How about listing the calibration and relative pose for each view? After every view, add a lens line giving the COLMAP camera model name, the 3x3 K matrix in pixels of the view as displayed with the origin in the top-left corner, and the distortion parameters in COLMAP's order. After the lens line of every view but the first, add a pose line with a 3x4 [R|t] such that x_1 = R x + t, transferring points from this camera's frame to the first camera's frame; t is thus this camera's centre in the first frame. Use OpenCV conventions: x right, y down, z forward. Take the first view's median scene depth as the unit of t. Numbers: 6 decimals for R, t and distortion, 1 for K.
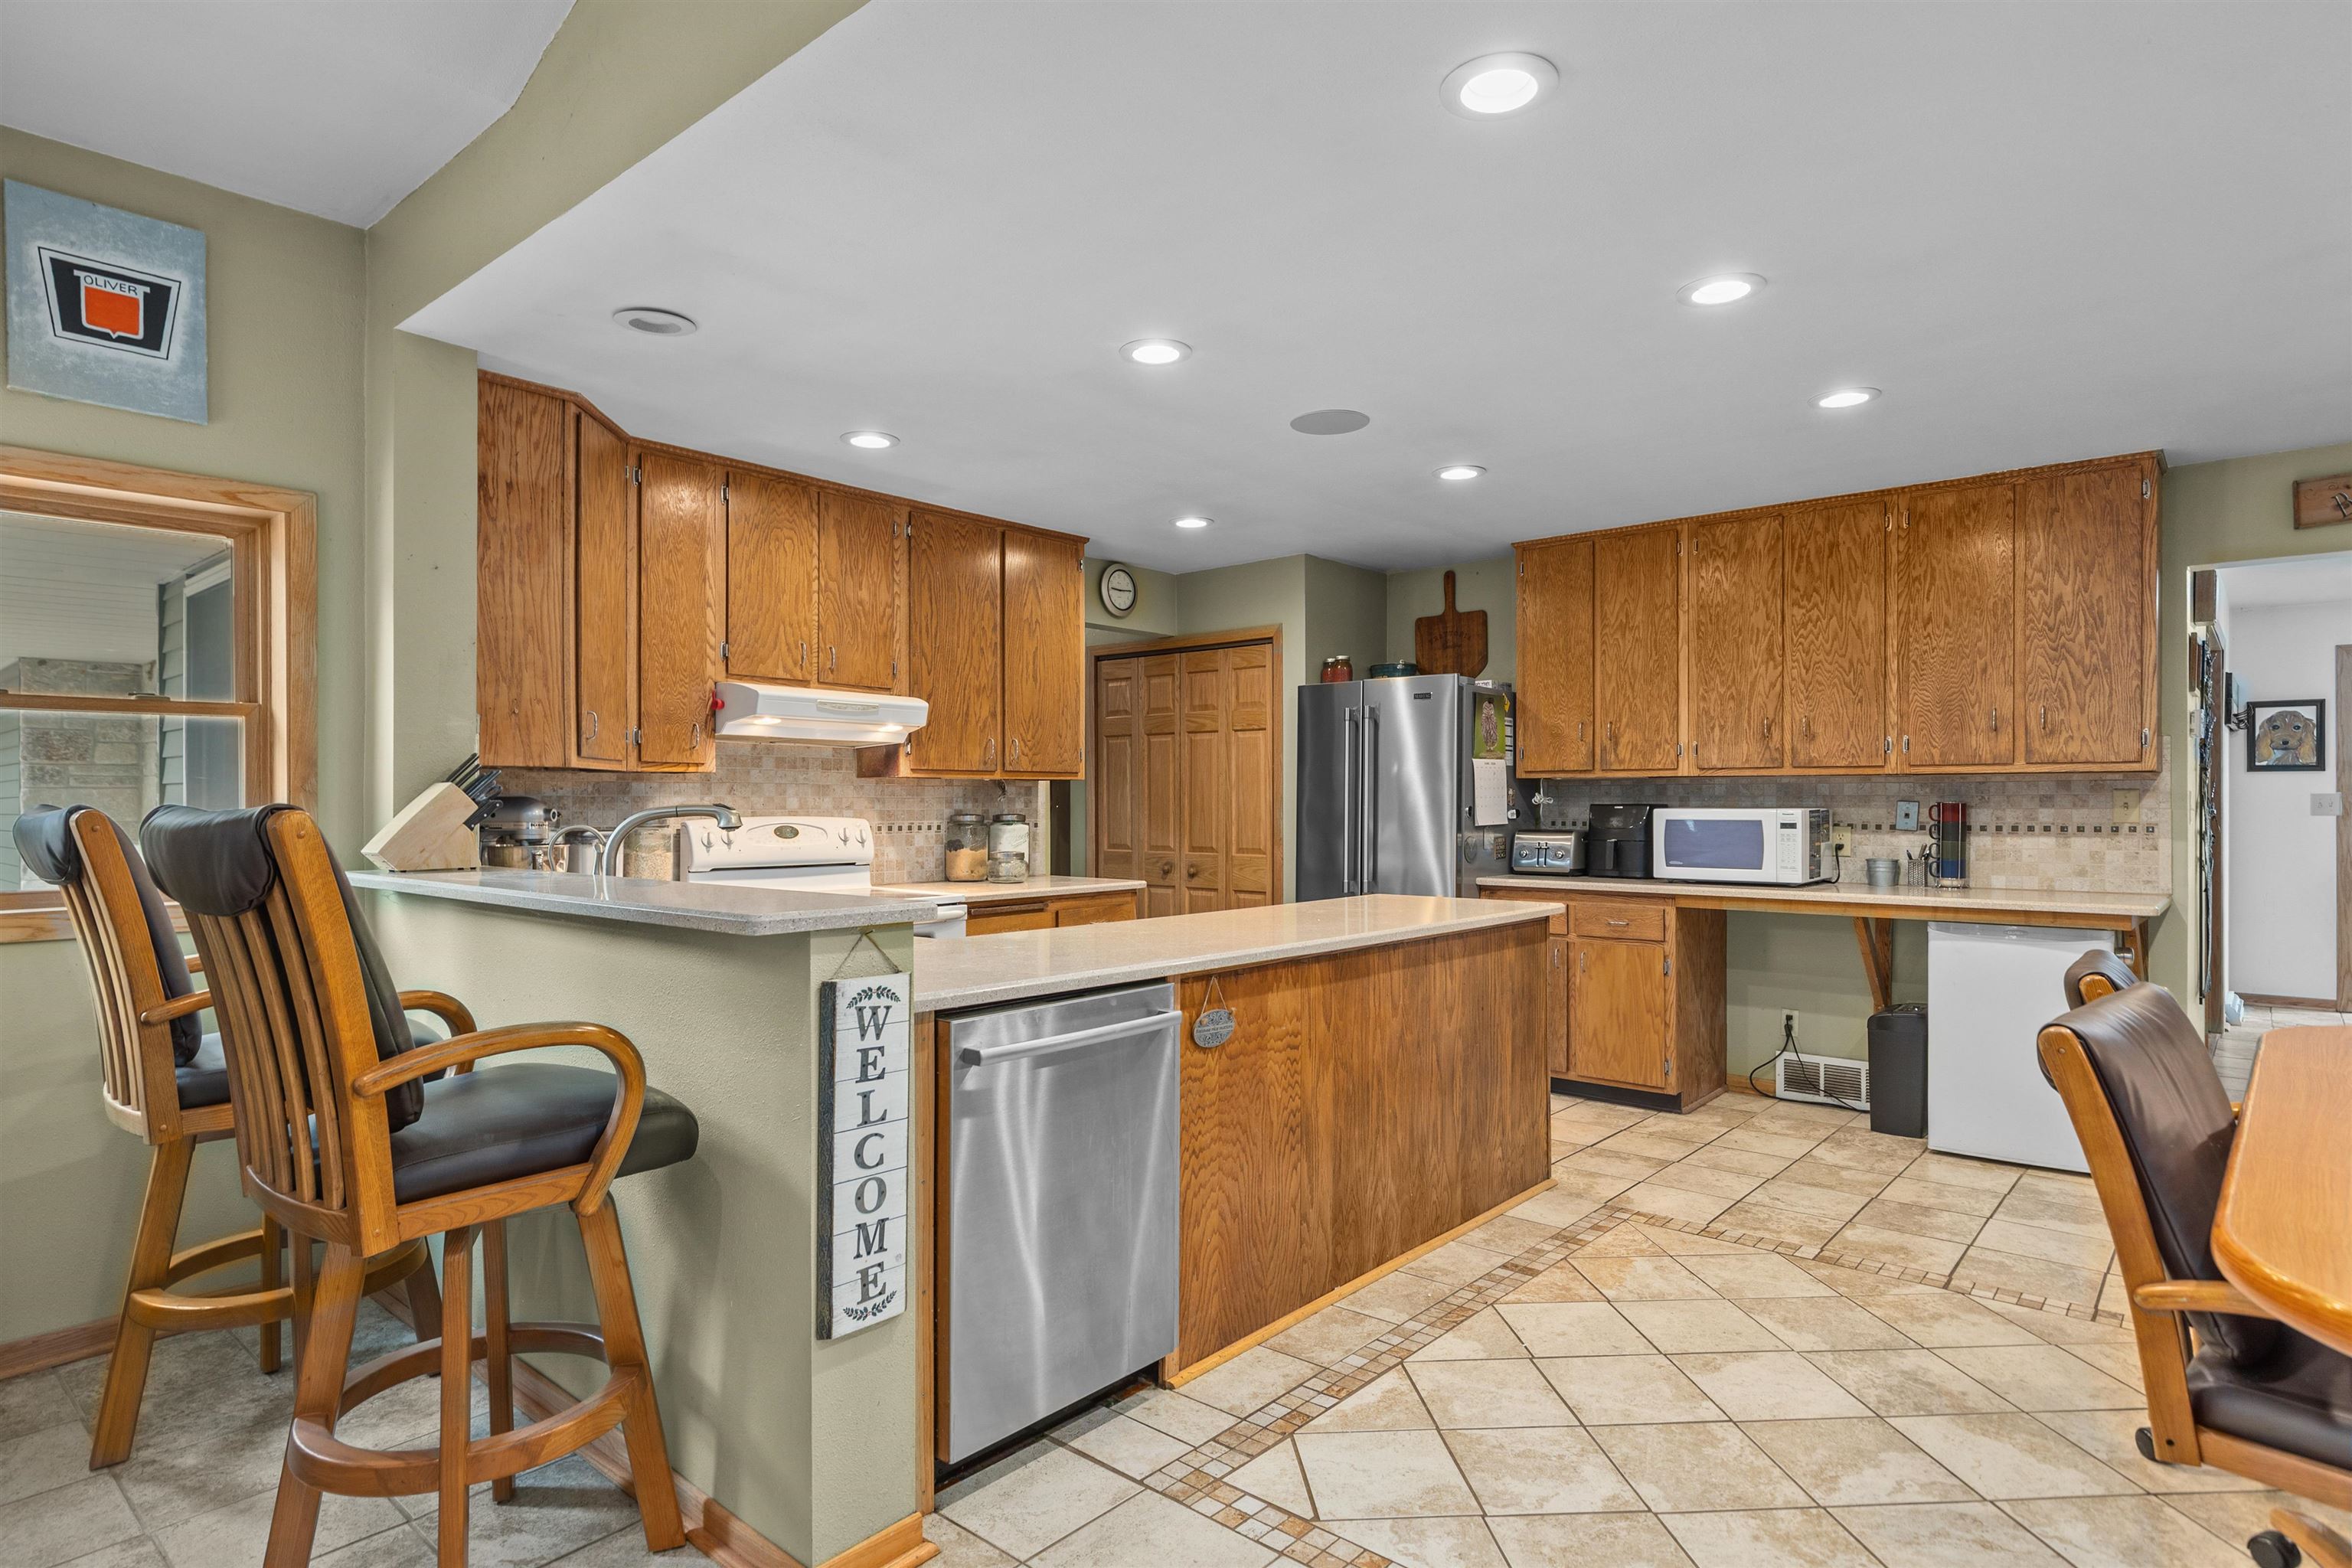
lens RADIAL K [[1269.4, 0, 1163.4], [0, 1269.4, 804.3], [0, 0, 1]] dist [0.004279, -0.001161]
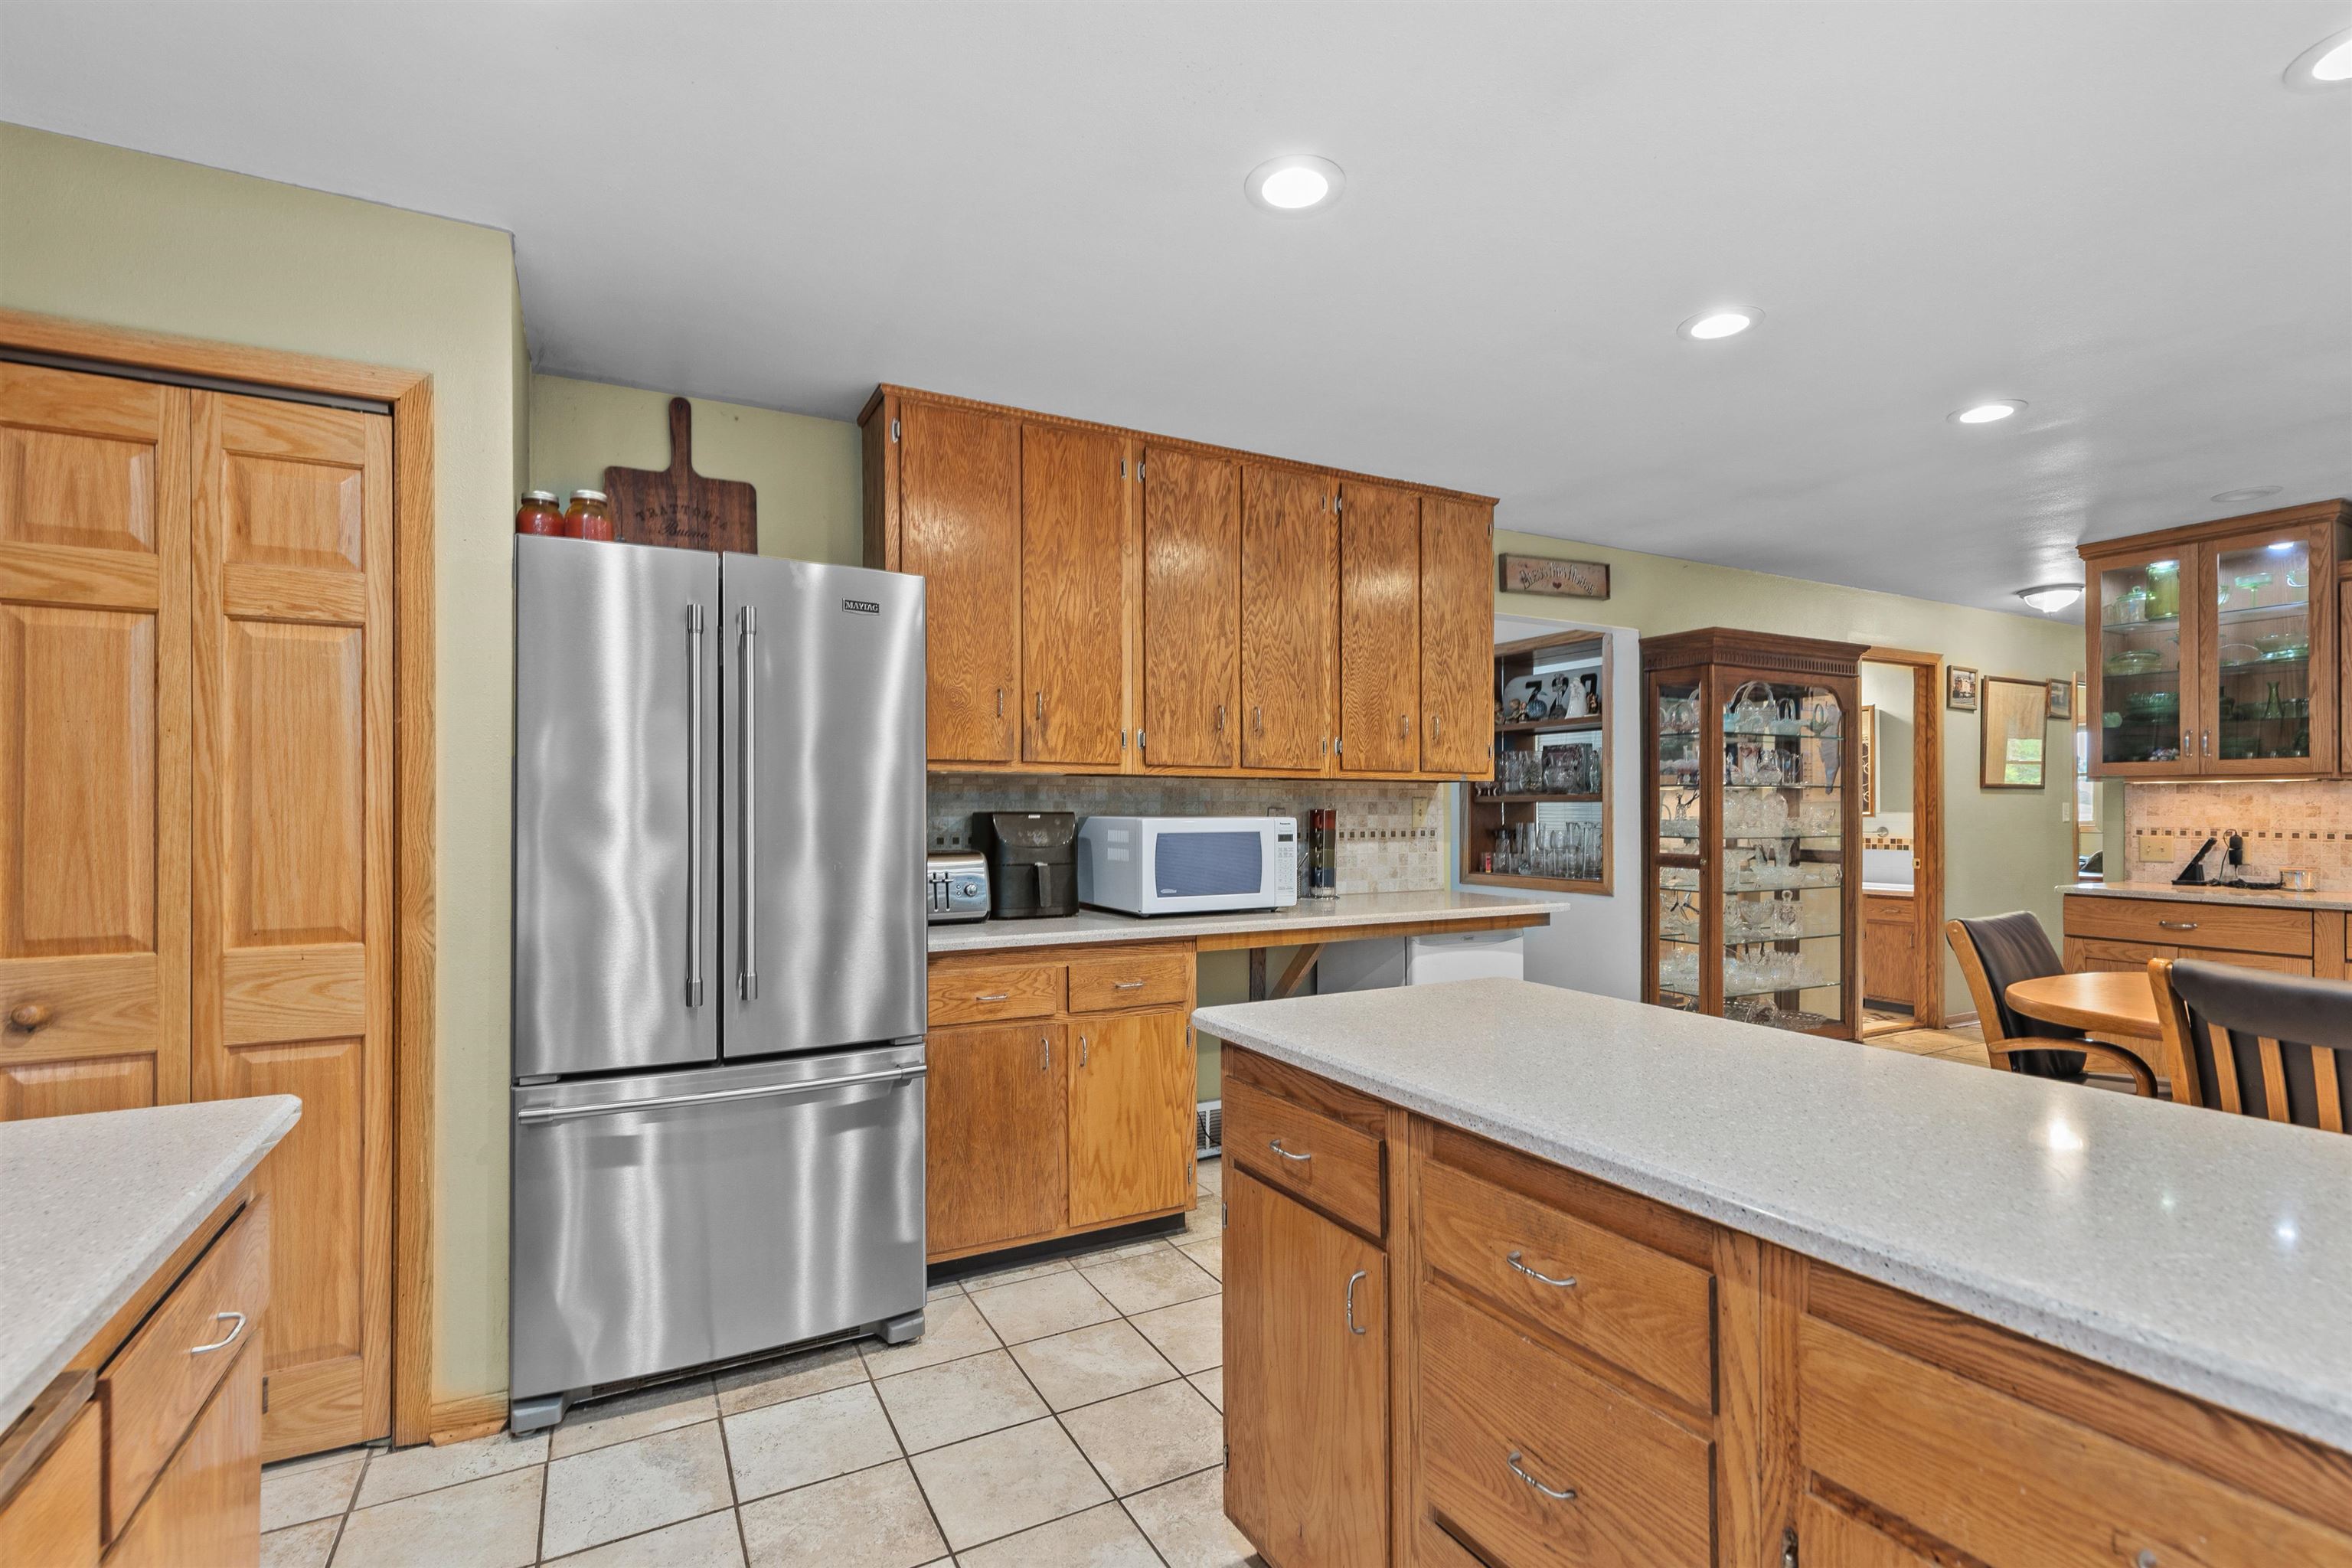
lens RADIAL K [[1064.5, 0, 1168.1], [0, 1064.5, 803.5], [0, 0, 1]] dist [0.006471, -0.001253]
pose [[0.351566, 0.003805, 0.936155, -0.204093], [0.000432, 0.999991, -0.004227, -0.002866], [-0.936163, 0.001890, 0.351561, 0.914682]]
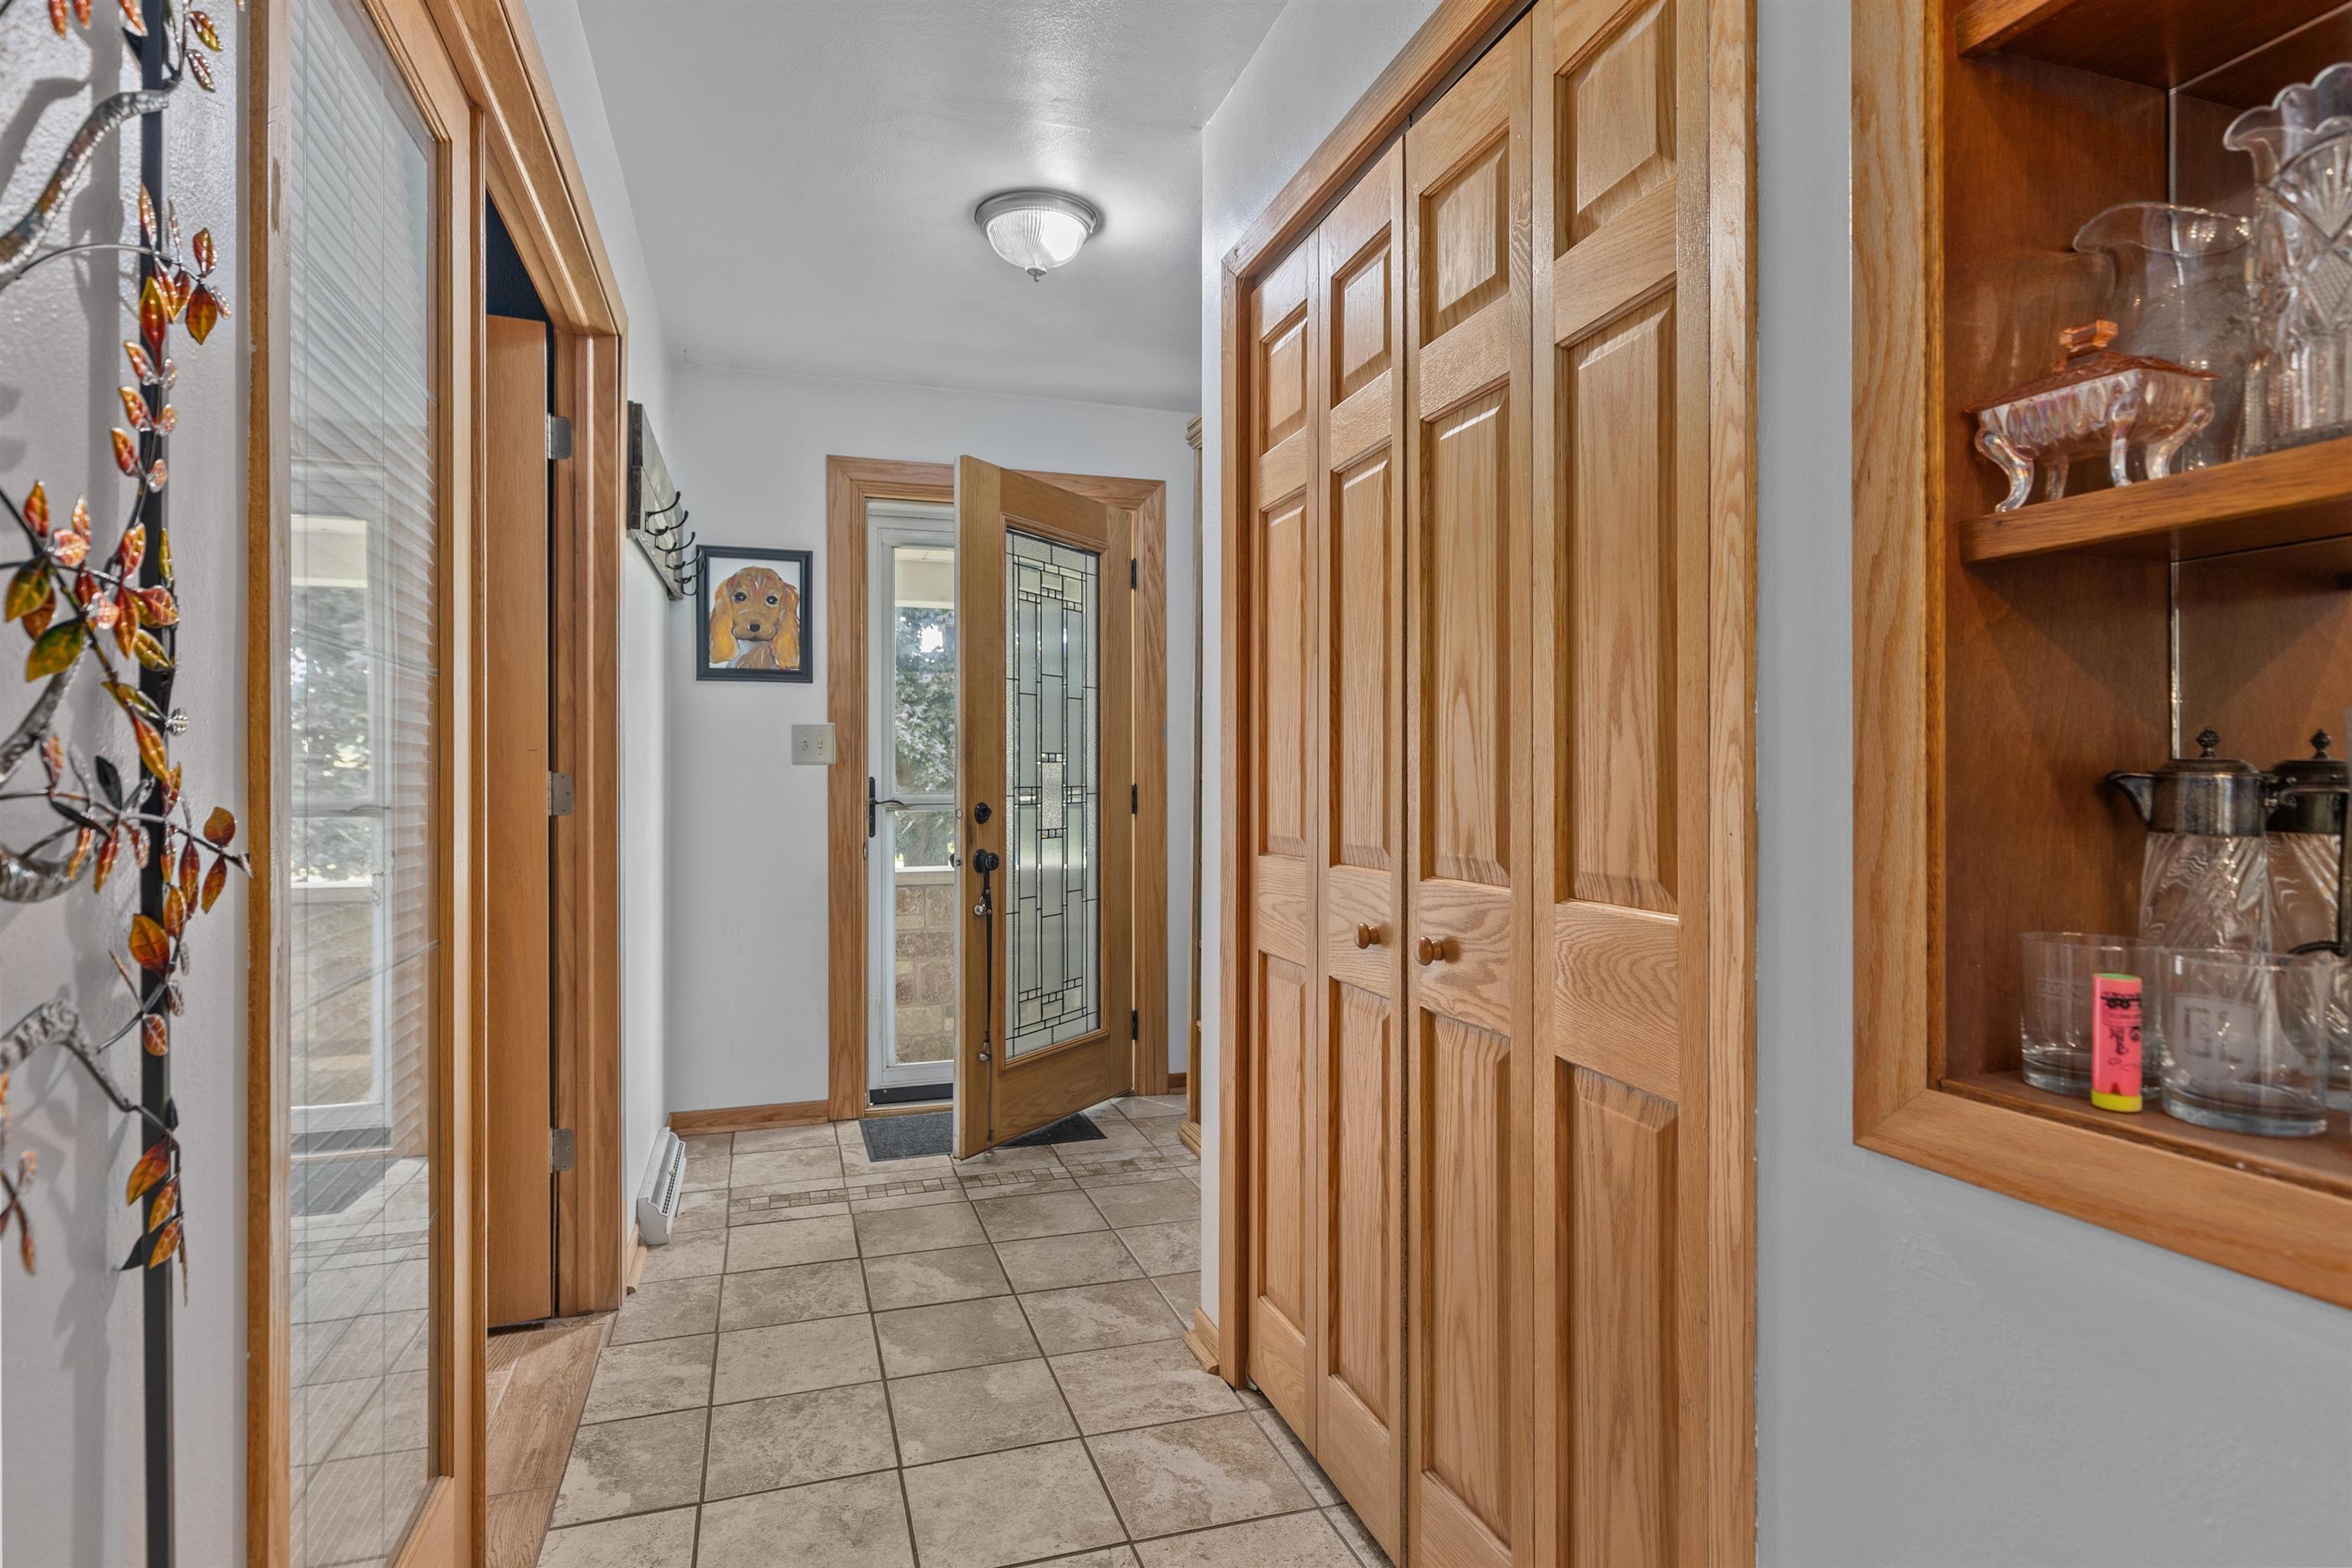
lens RADIAL K [[1317.7, 0, 1184.6], [0, 1317.7, 786.9], [0, 0, 1]] dist [0.002302, 0.000215]
pose [[0.526514, 0.005786, 0.850146, 0.895777], [0.000758, 0.999973, -0.007275, 0.039373], [-0.850166, 0.004474, 0.526496, 0.982929]]
